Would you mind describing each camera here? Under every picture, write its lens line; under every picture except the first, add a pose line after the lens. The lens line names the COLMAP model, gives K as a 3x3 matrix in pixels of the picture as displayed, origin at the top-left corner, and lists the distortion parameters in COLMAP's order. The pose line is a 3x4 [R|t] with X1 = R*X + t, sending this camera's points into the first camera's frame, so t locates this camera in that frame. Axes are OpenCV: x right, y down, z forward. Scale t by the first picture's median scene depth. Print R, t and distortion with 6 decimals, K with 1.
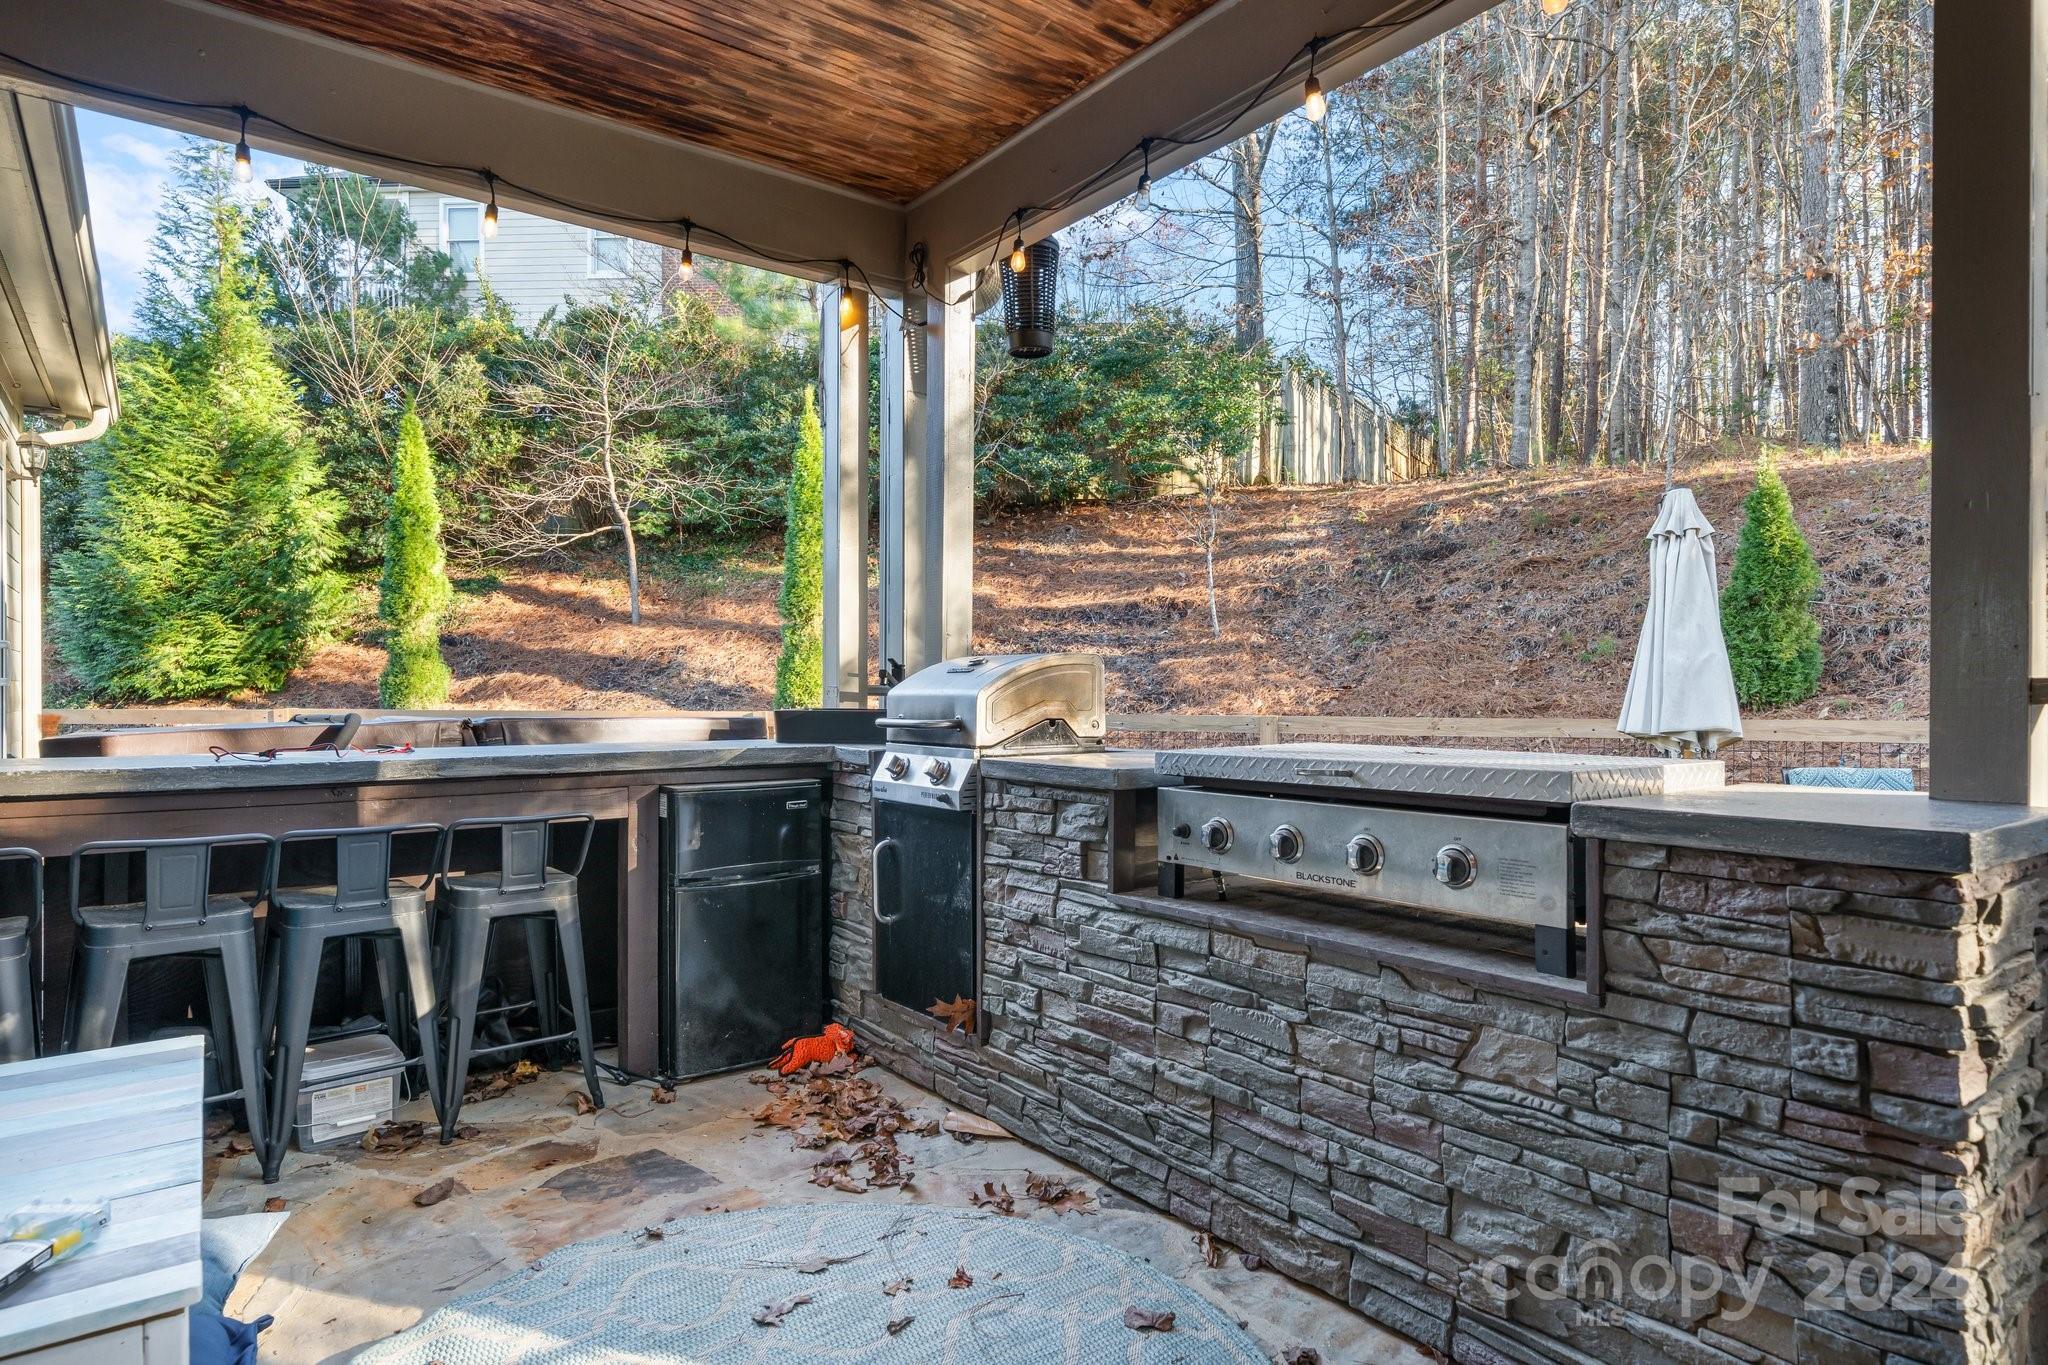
lens RADIAL K [[1138.3, 0, 1026.9], [0, 1138.3, 679.4], [0, 0, 1]] dist [-0.004859, -0.000859]
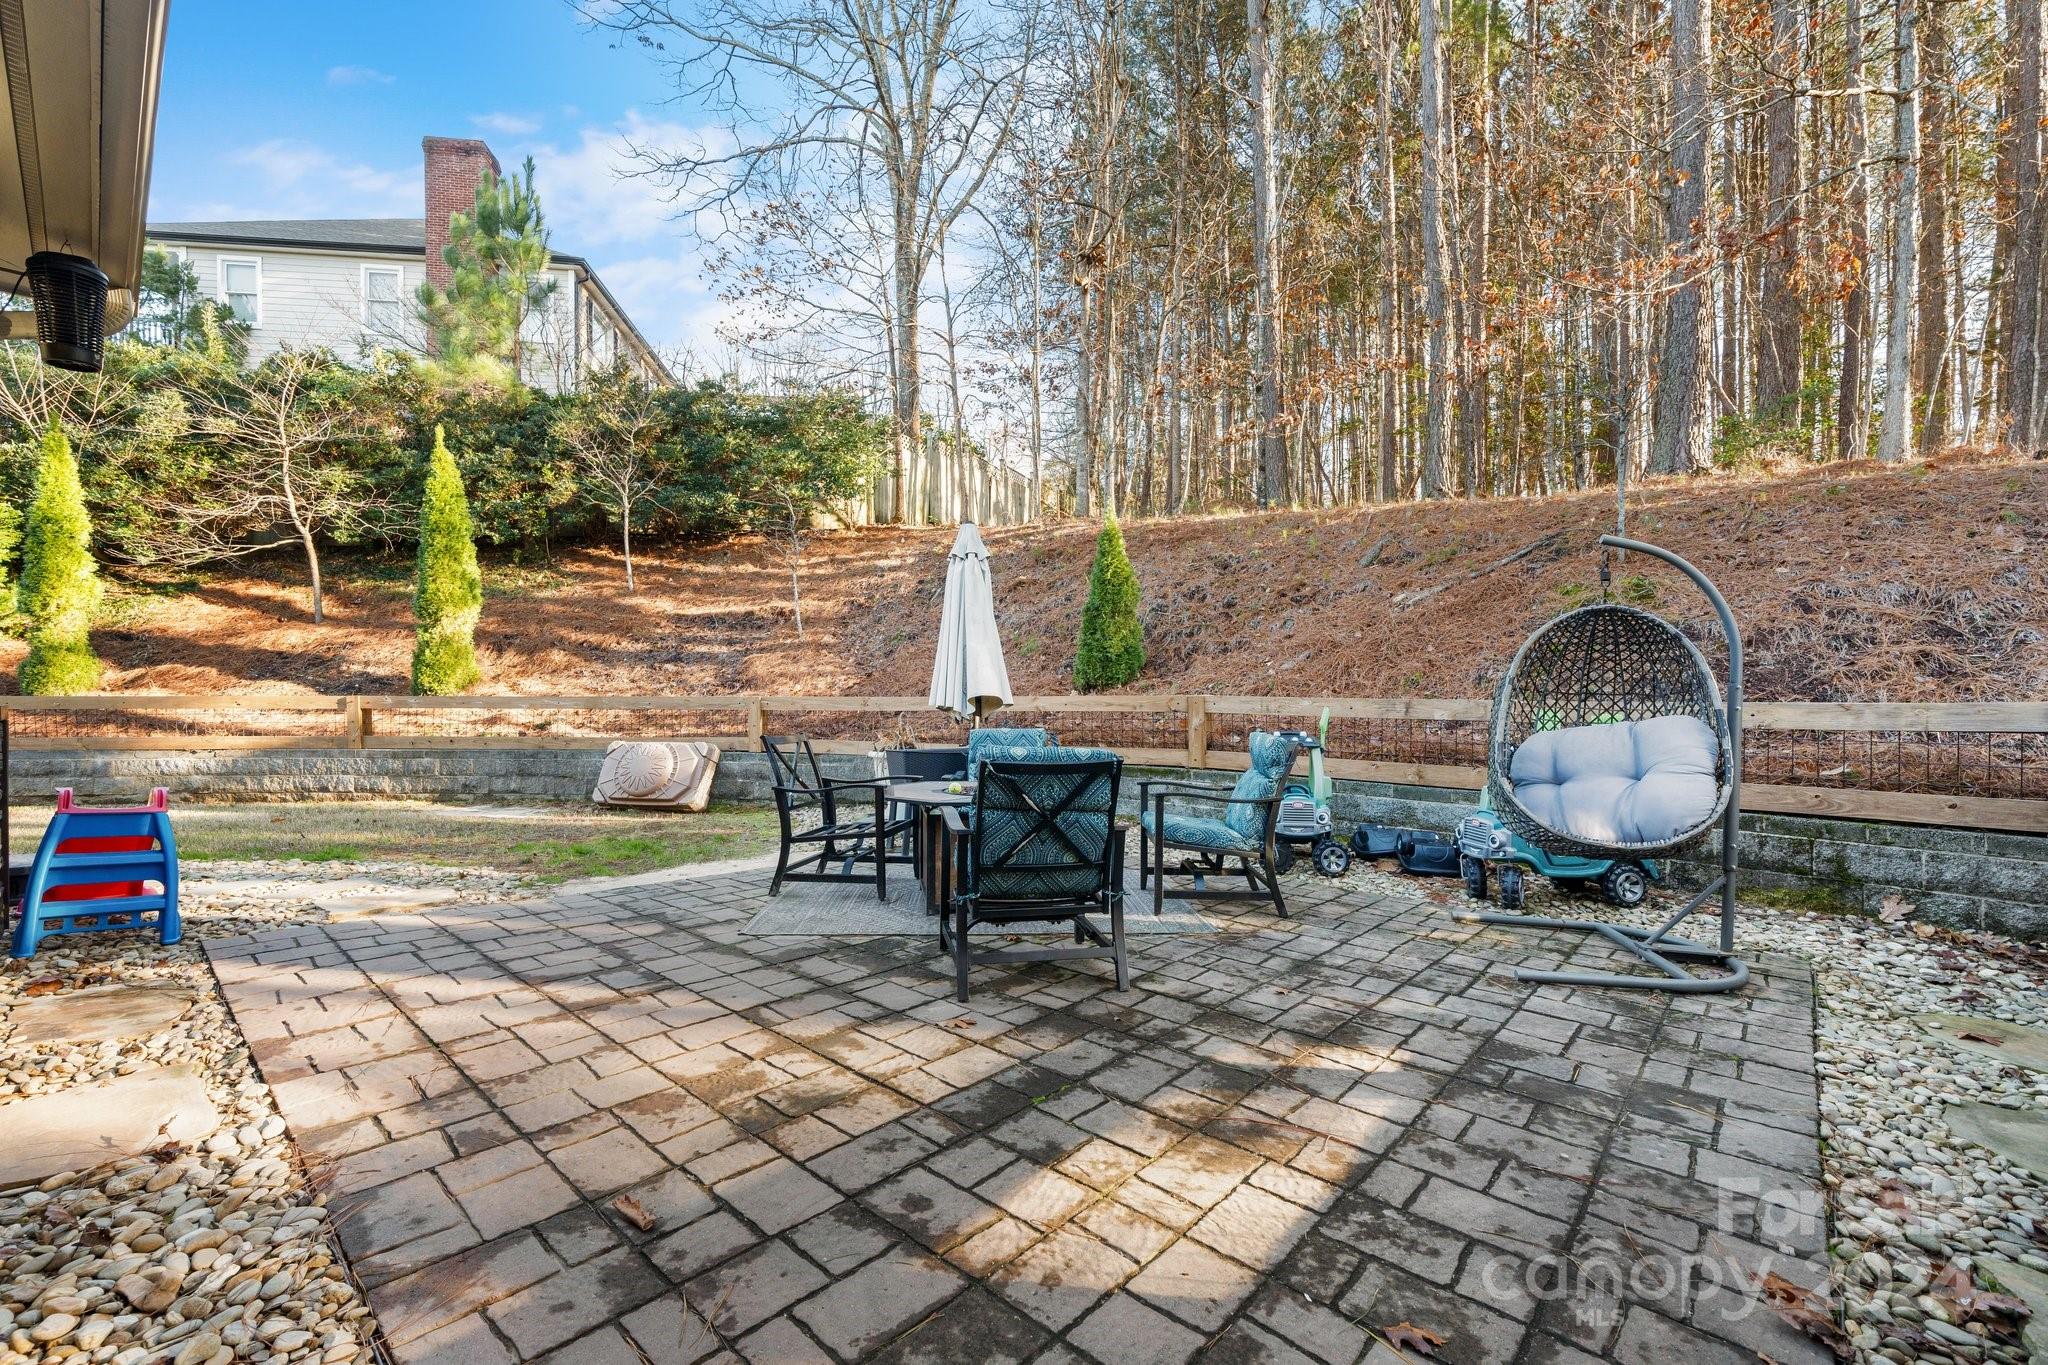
lens RADIAL K [[842.0, 0, 1021.4], [0, 842.0, 693.4], [0, 0, 1]] dist [-0.001233, 0.000008]
pose [[0.984289, -0.004310, 0.176512, 0.220749], [0.000425, 0.999757, 0.022042, 0.004704], [-0.176564, -0.021621, 0.984052, 0.009842]]
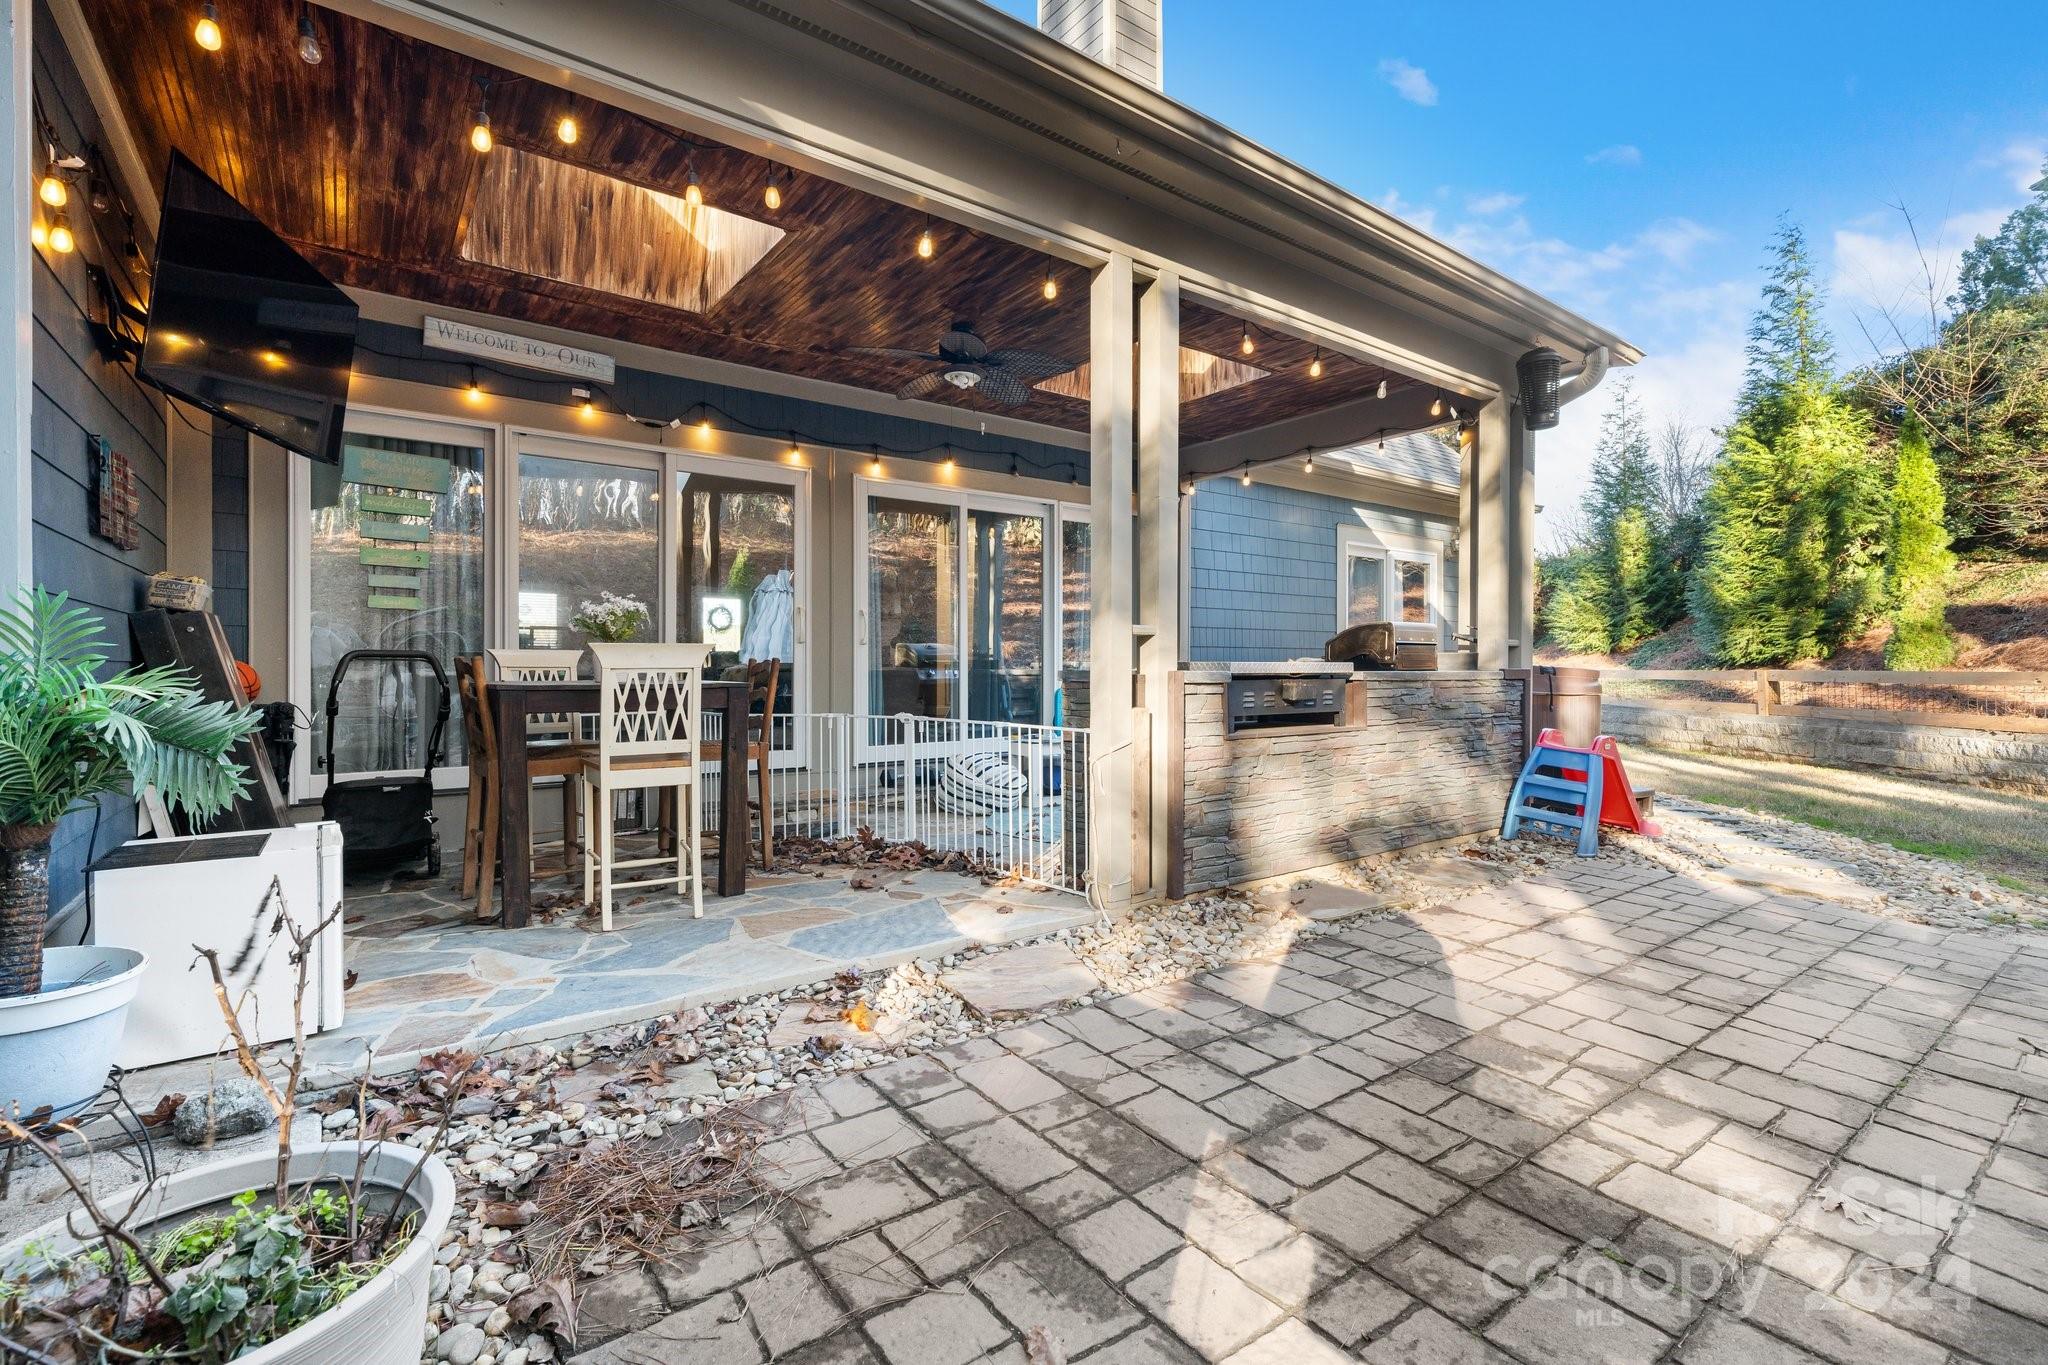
lens RADIAL K [[912.9, 0, 1023.3], [0, 912.9, 675.0], [0, 0, 1]] dist [-0.000431, 0.000075]
pose [[-0.009426, 0.004394, -0.999946, 0.355099], [0.014648, 0.999884, 0.004256, 0.010430], [0.999848, -0.014607, -0.009489, 0.086446]]
